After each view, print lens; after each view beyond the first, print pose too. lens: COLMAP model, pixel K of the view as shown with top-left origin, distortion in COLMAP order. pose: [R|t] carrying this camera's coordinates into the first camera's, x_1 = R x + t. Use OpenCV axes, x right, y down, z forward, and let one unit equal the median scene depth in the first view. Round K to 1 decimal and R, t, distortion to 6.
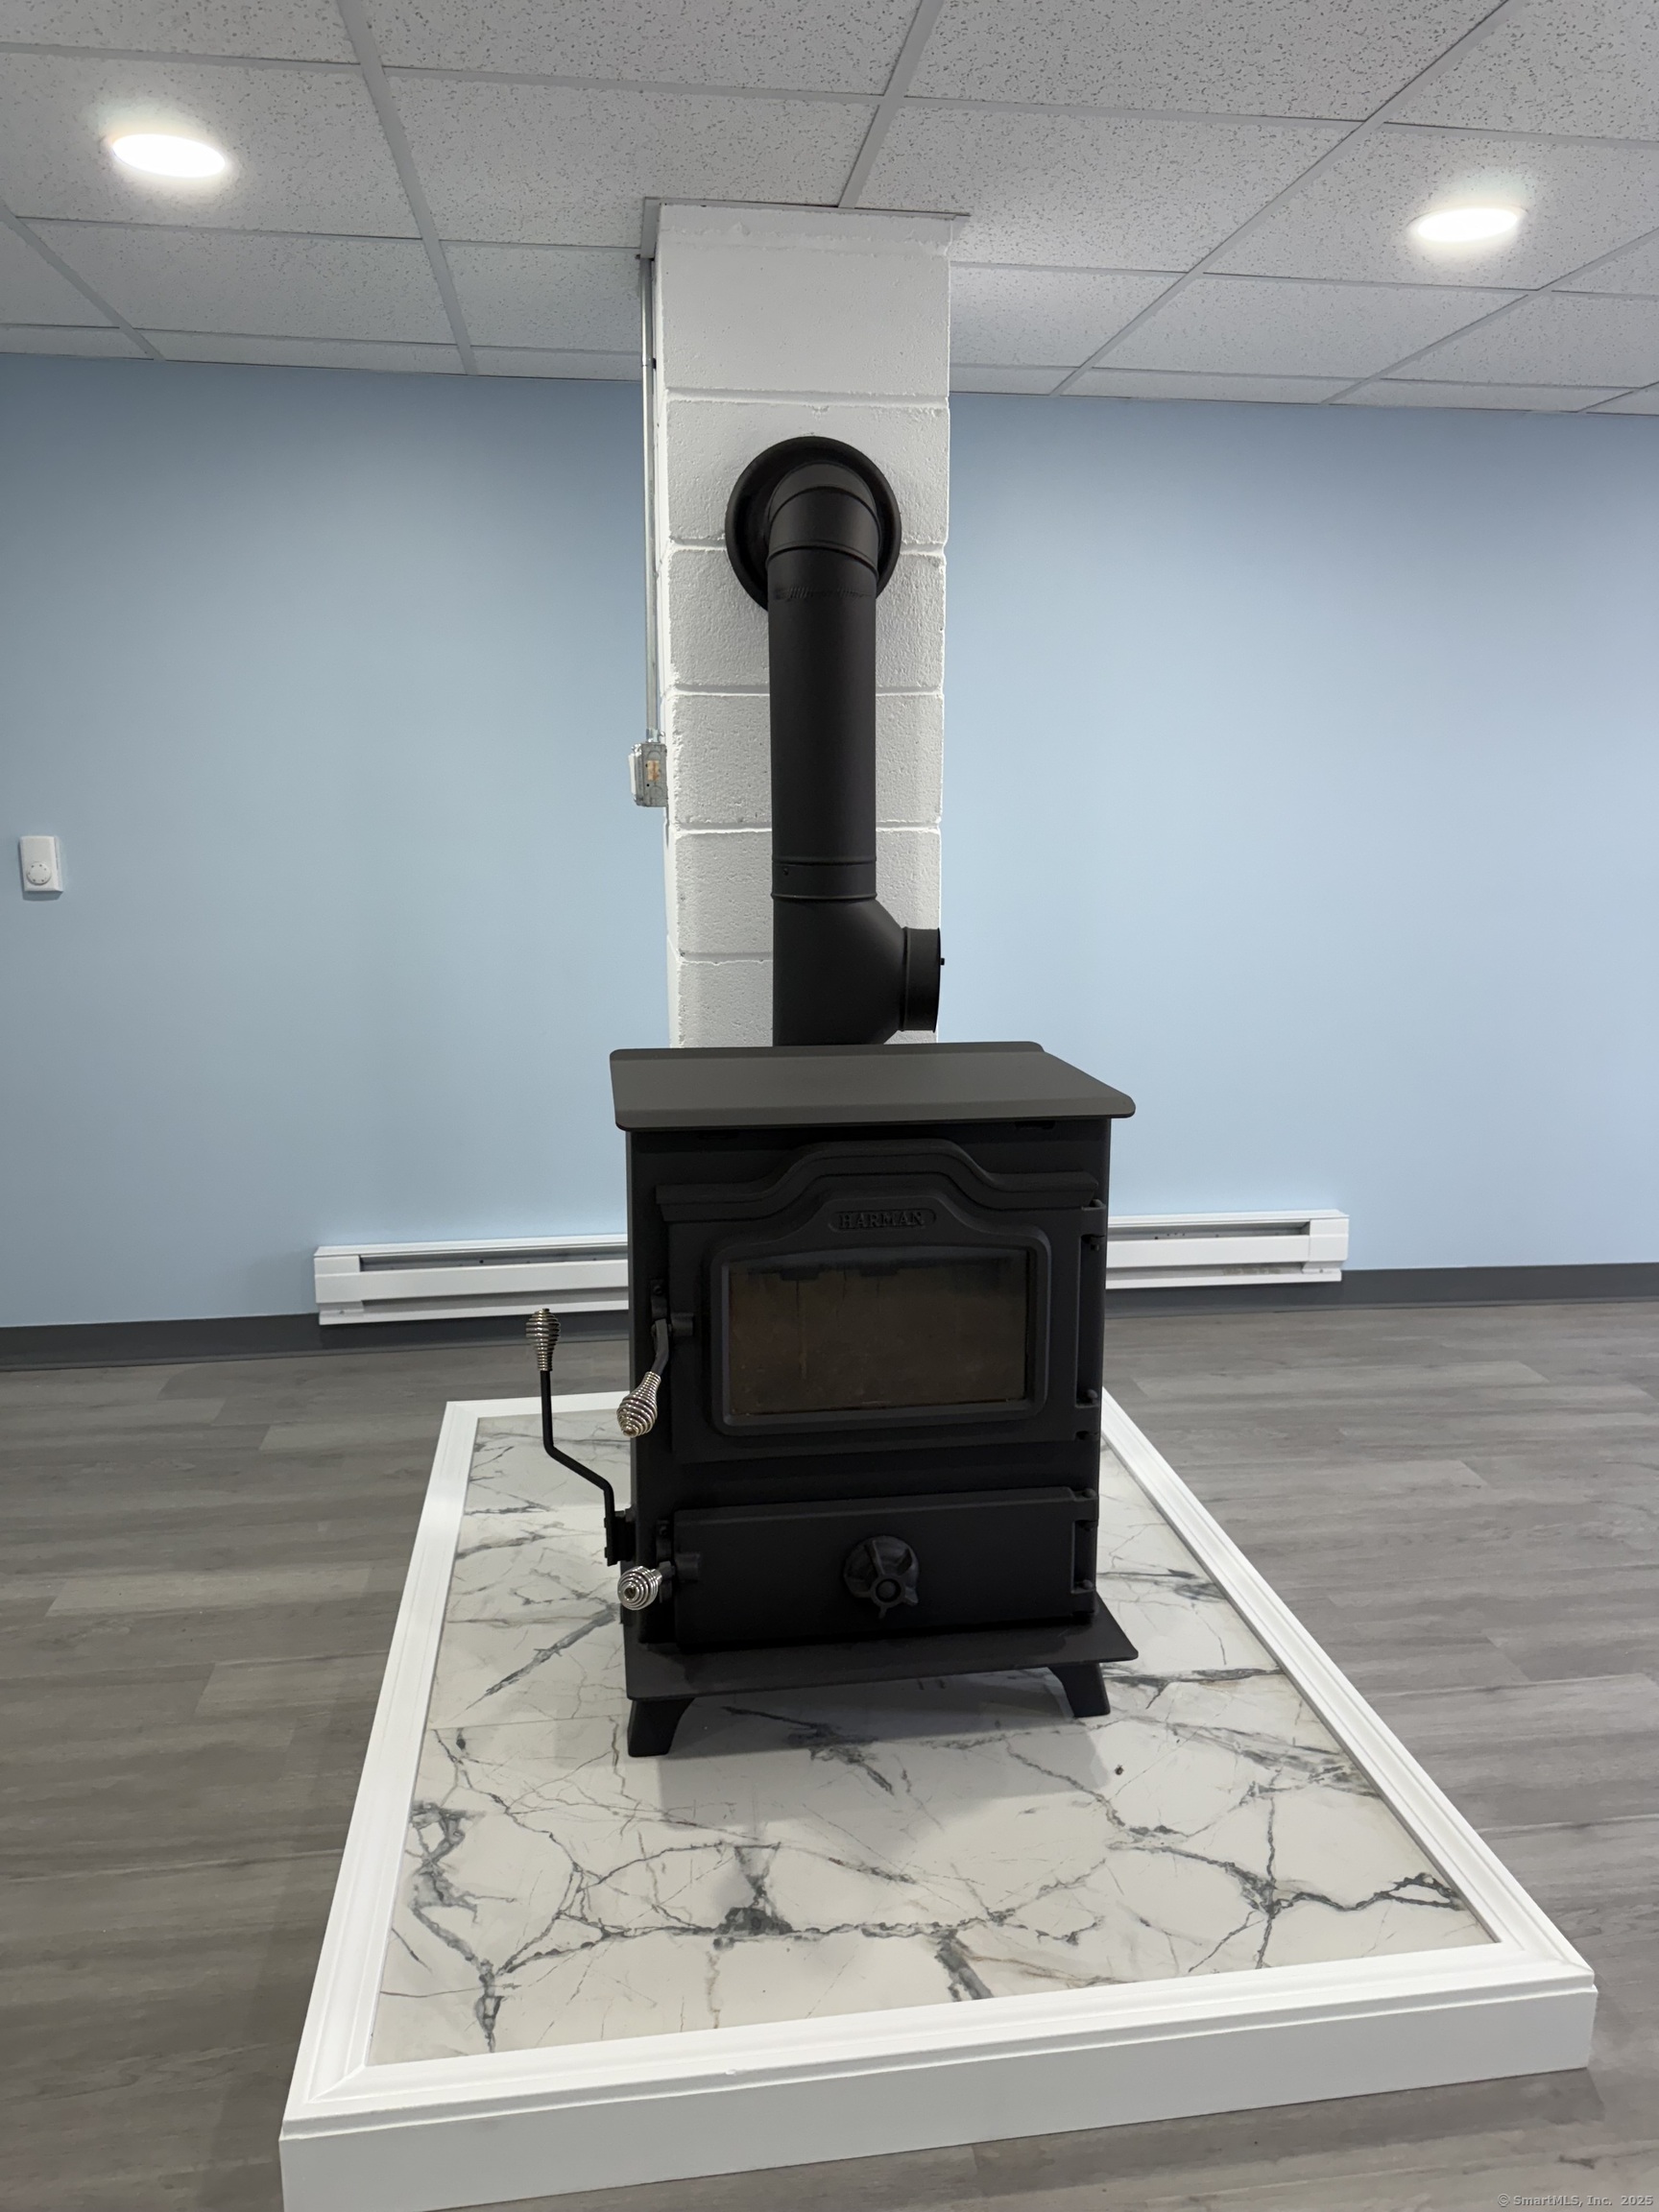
lens RADIAL K [[1549.7, 0, 760.5], [0, 1549.7, 1124.6], [0, 0, 1]] dist [0.036993, -0.043147]
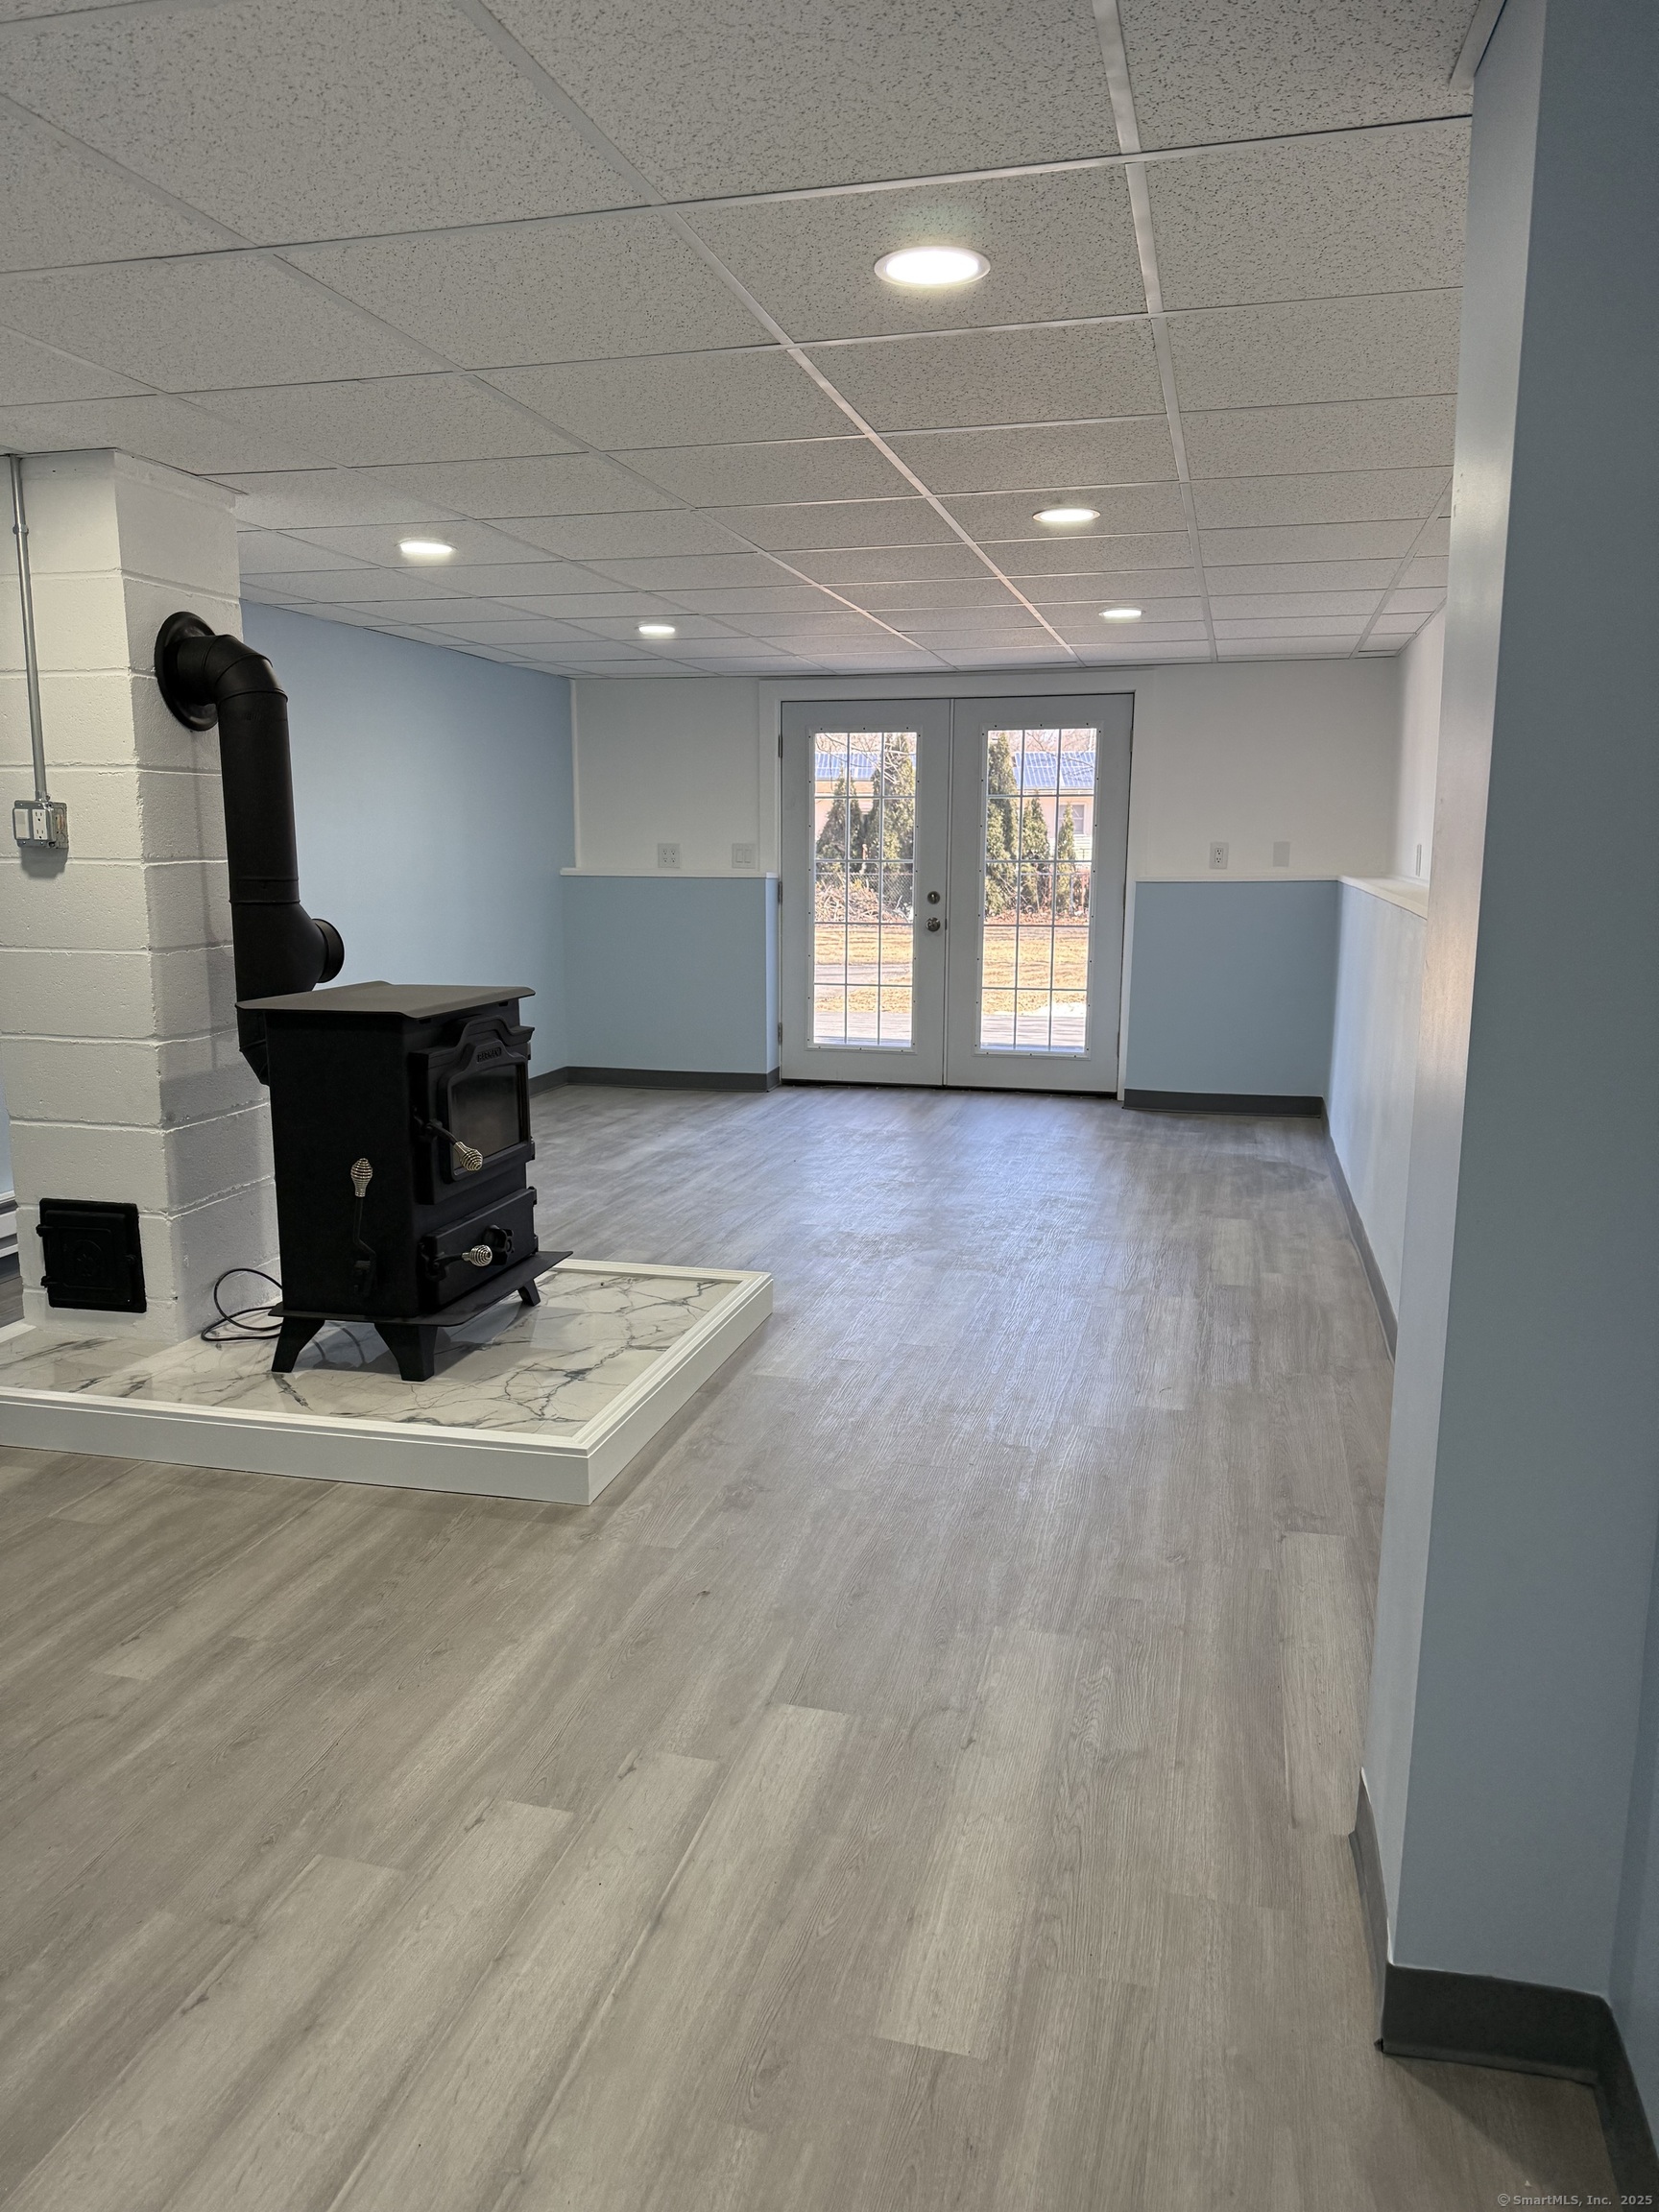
lens RADIAL K [[1533.3, 0, 829.5], [0, 1533.3, 1106.0], [0, 0, 1]] dist [0.124424, -0.093354]
pose [[0.377096, -0.154626, 0.913176, -1.493290], [0.192264, 0.977556, 0.086132, 0.036521], [-0.905999, 0.143090, 0.398361, -0.168924]]
